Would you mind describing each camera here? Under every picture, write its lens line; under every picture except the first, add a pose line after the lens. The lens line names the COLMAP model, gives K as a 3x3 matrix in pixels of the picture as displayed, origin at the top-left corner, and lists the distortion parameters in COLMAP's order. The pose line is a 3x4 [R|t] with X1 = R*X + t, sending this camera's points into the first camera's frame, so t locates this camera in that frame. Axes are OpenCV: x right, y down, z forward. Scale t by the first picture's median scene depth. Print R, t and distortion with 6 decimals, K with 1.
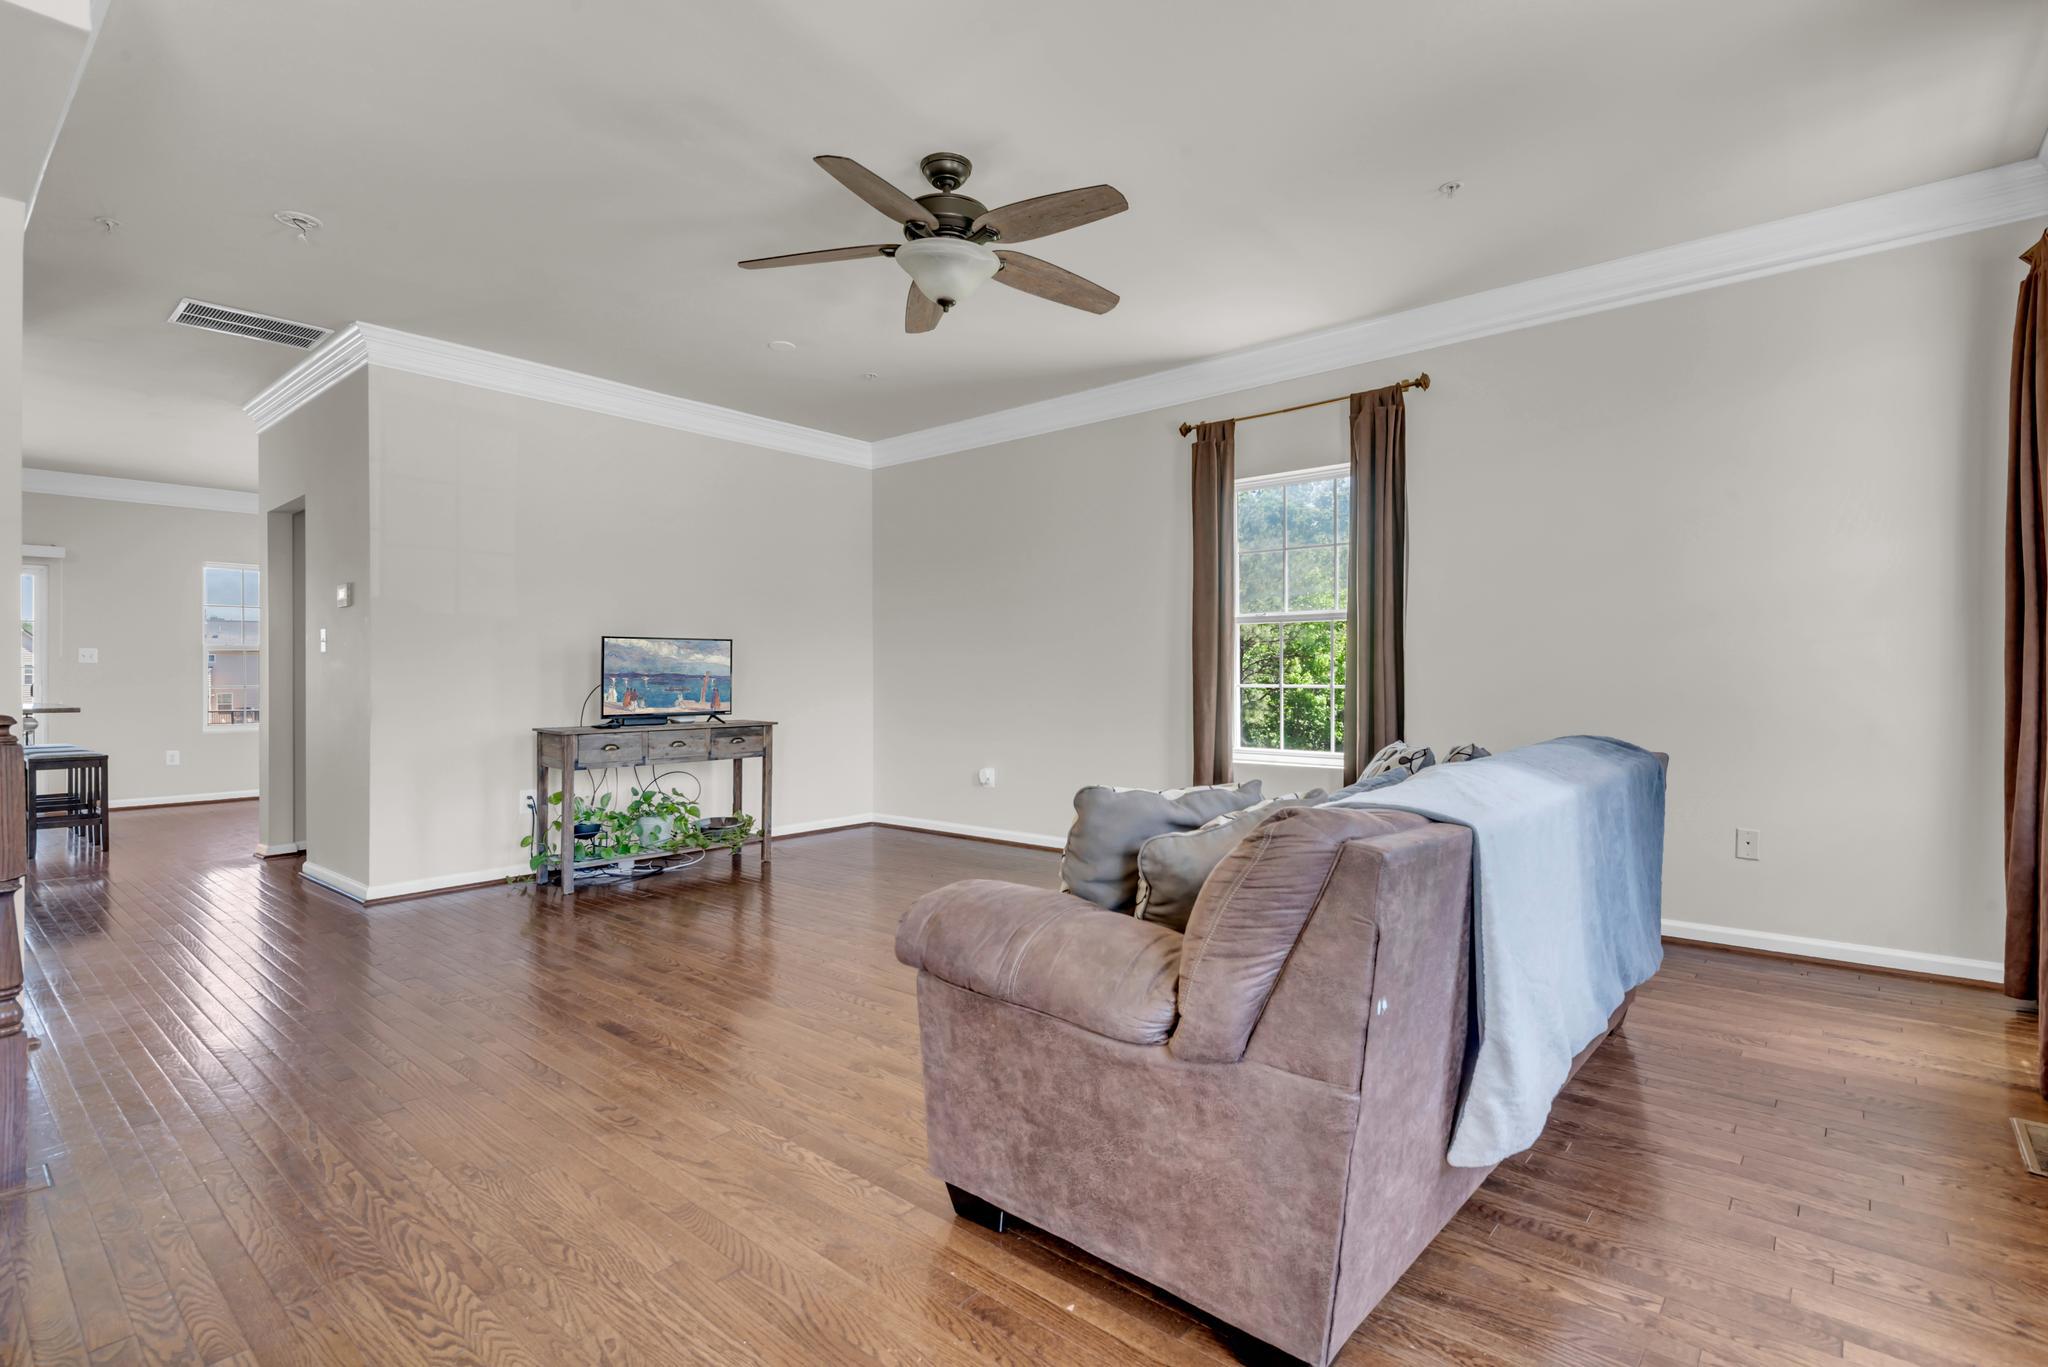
lens RADIAL K [[934.4, 0, 1036.4], [0, 934.4, 679.2], [0, 0, 1]] dist [0.013642, -0.005406]
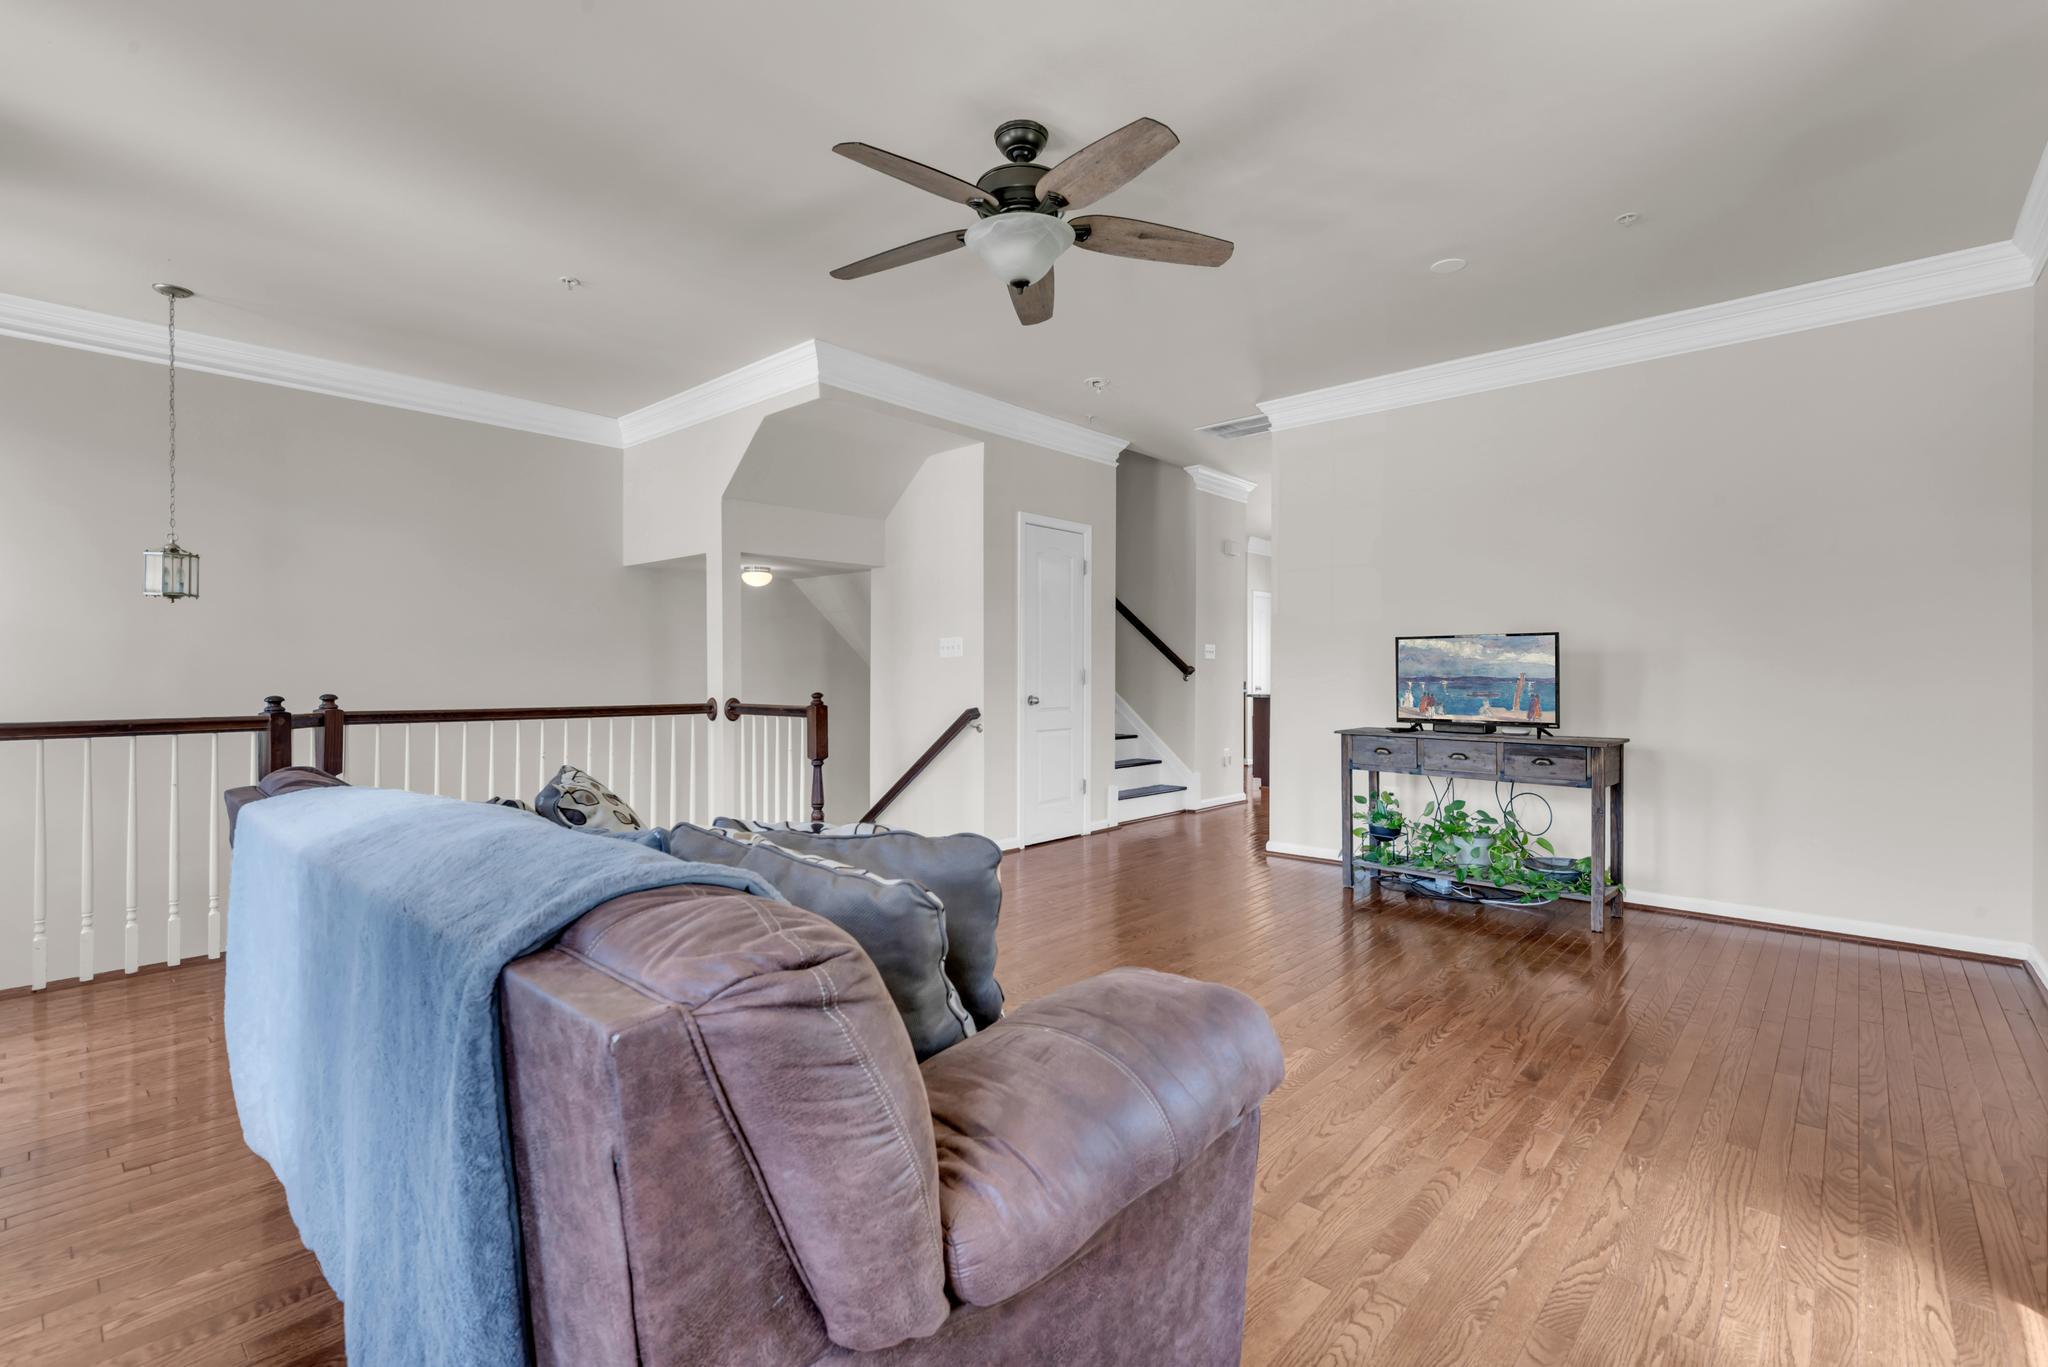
lens RADIAL K [[934.4, 0, 1029.6], [0, 934.4, 680.0], [0, 0, 1]] dist [0.013642, -0.005406]
pose [[-0.018723, -0.000869, -0.999824, 0.490732], [-0.002074, 0.999998, -0.000830, -0.001057], [0.999823, 0.002058, -0.018725, 0.598432]]
